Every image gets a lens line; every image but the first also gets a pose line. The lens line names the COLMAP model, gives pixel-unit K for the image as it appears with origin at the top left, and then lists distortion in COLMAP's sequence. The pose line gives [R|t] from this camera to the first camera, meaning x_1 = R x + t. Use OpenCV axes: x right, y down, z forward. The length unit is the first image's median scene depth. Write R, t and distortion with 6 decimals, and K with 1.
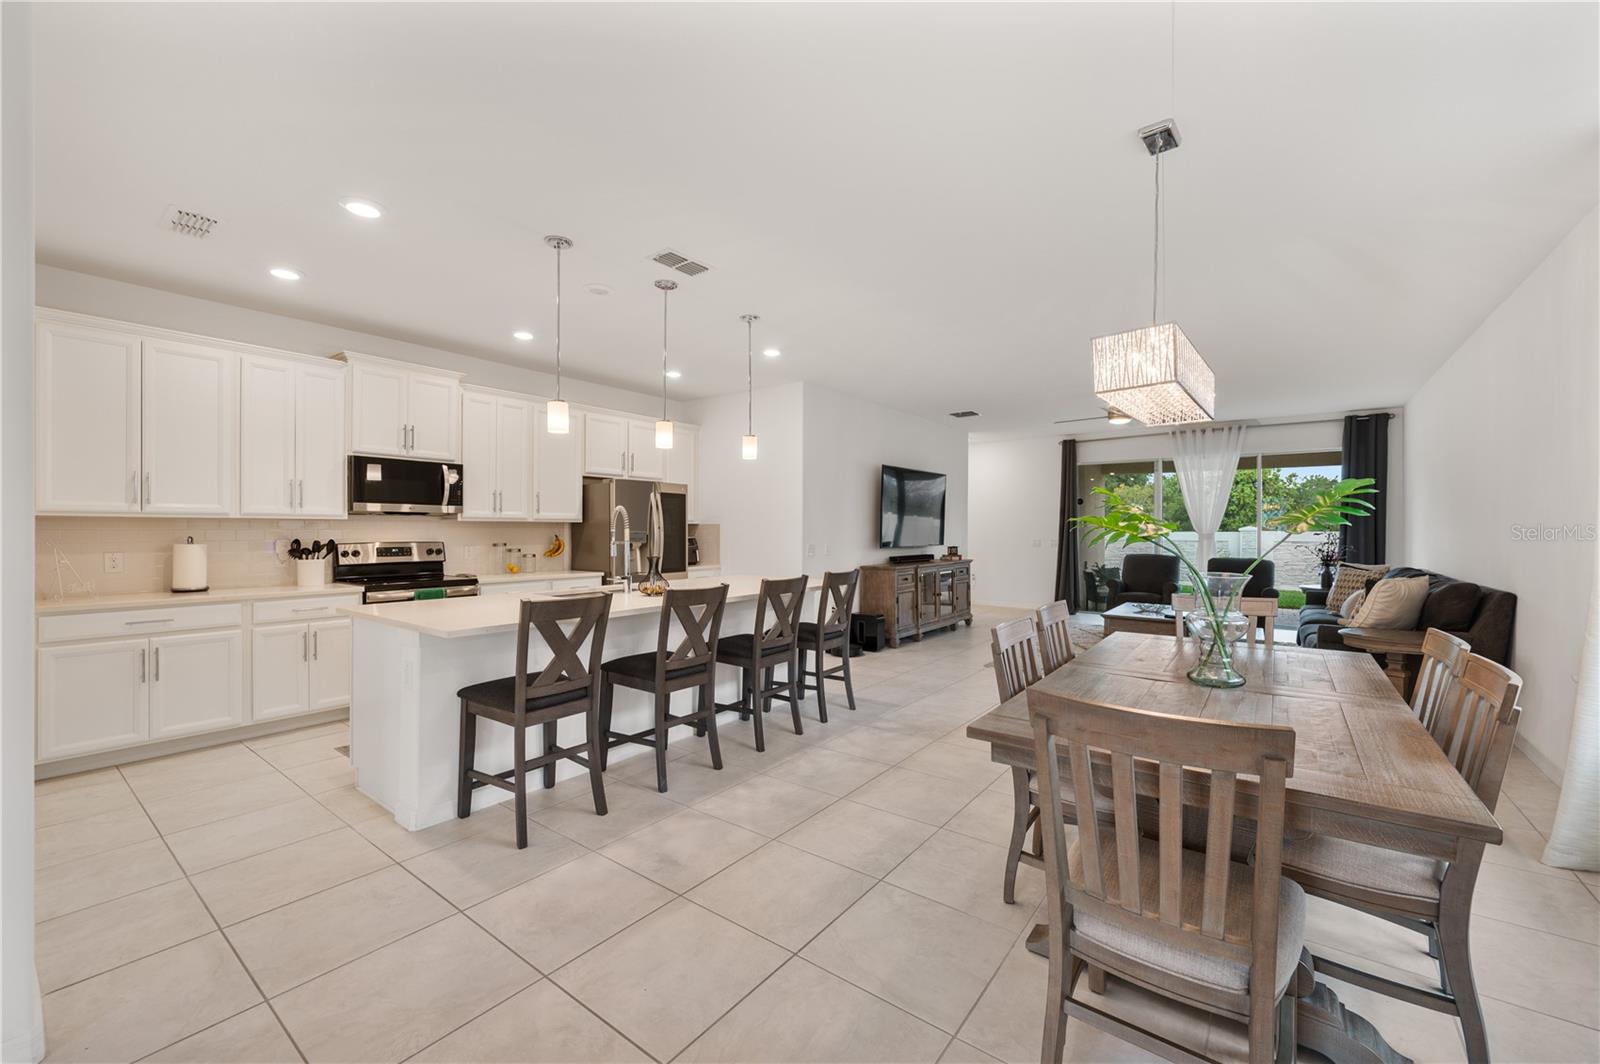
lens RADIAL K [[637.4, 0, 800.0], [0, 637.4, 532.0], [0, 0, 1]] dist [0.000205, 0.000112]
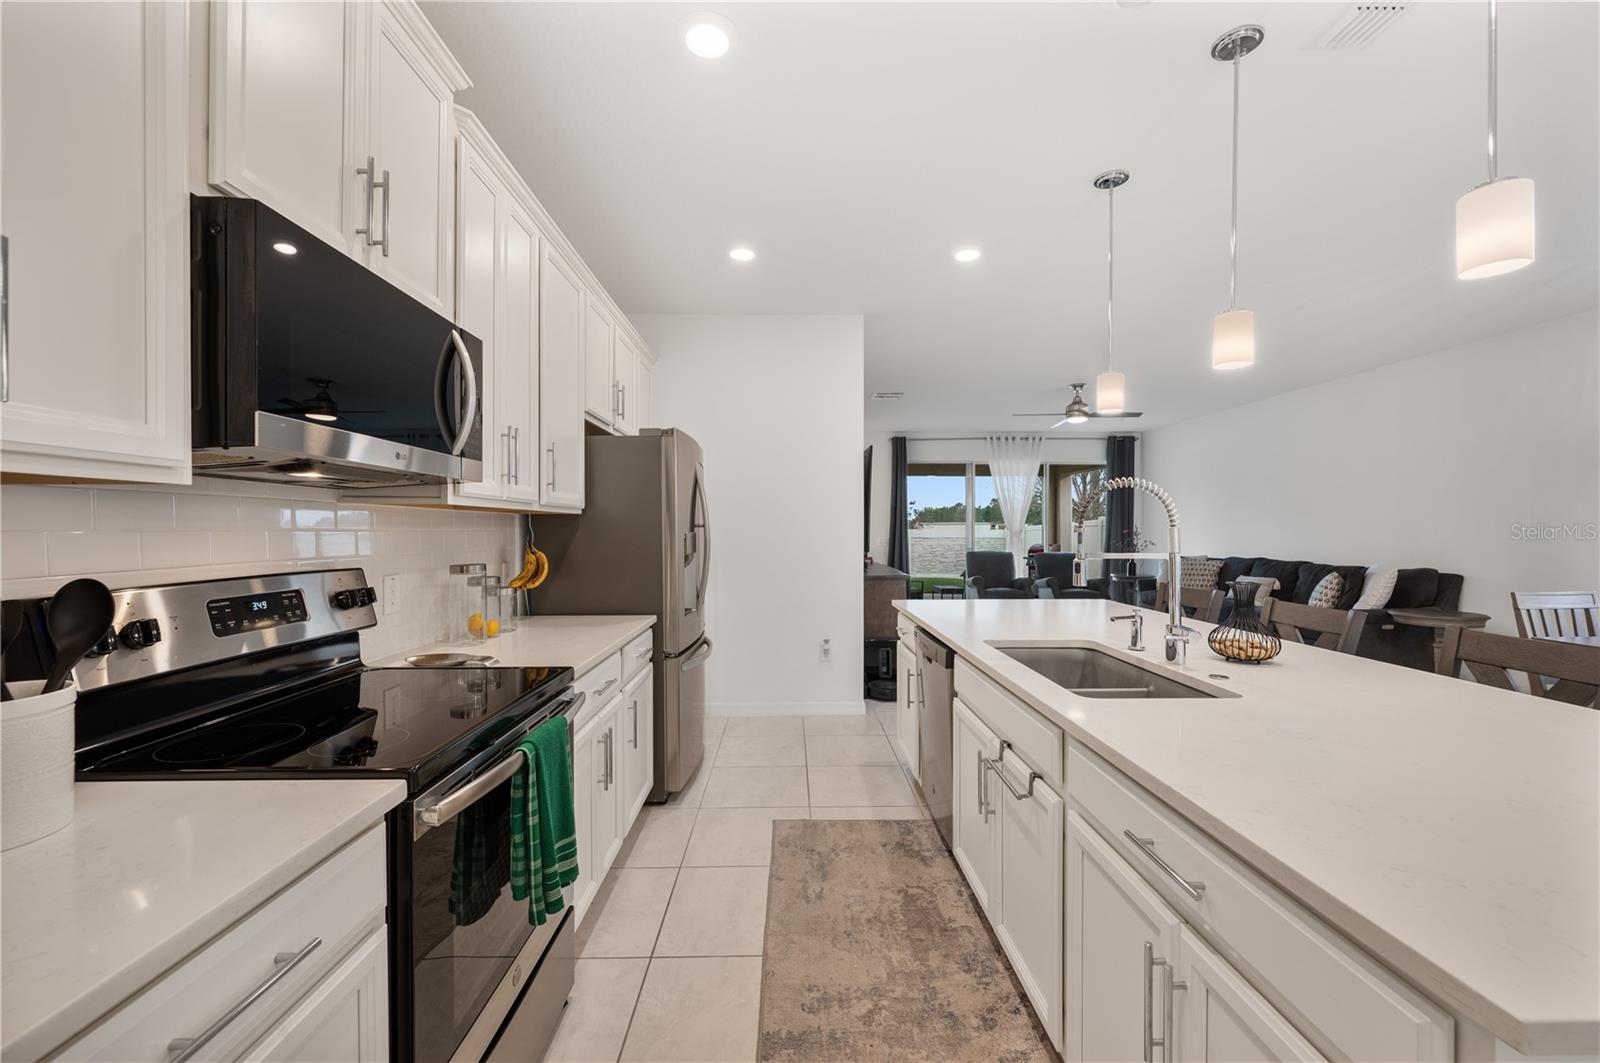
lens RADIAL K [[637.4, 0, 800.0], [0, 637.4, 531.5], [0, 0, 1]] dist [0.000205, 0.000112]
pose [[0.788474, -0.005524, 0.615043, -0.629425], [0.005064, 0.999984, 0.002489, -0.003190], [-0.615047, 0.001152, 0.788490, 0.647049]]
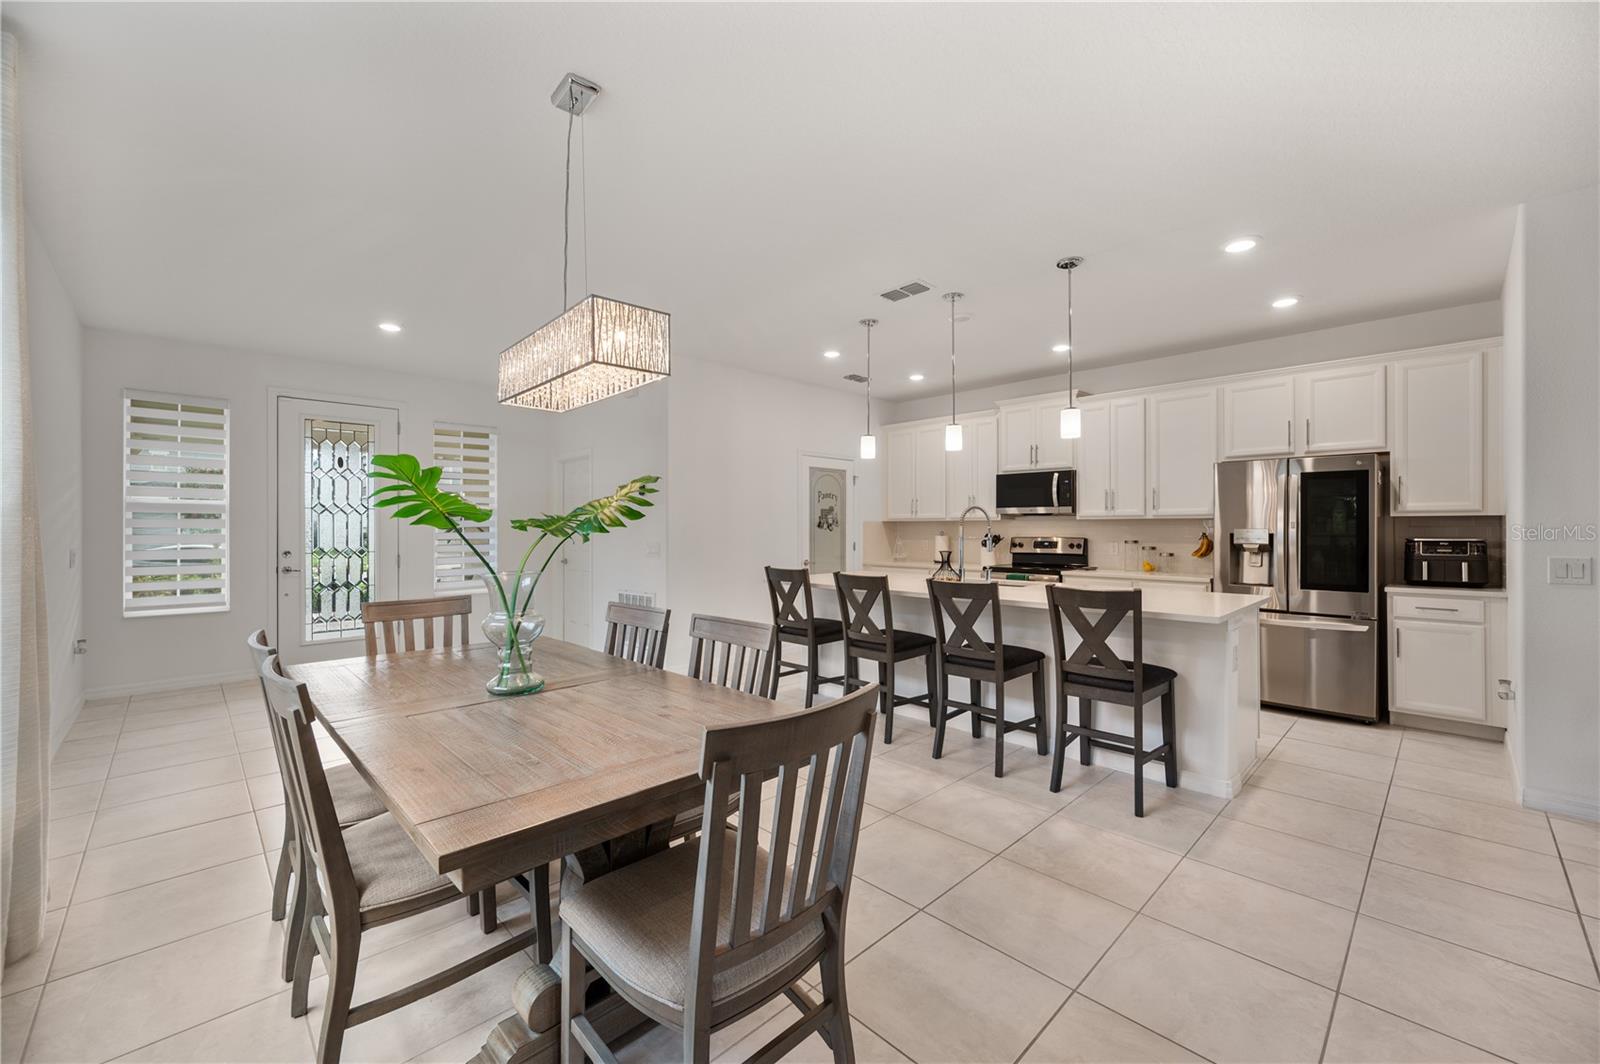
lens RADIAL K [[643.9, 0, 802.8], [0, 643.9, 524.4], [0, 0, 1]] dist [0.001263, -0.000091]
pose [[-0.144295, -0.005408, -0.989520, 0.709002], [-0.000872, 0.999985, -0.005338, -0.002298], [0.989534, 0.000093, -0.144298, 0.719089]]
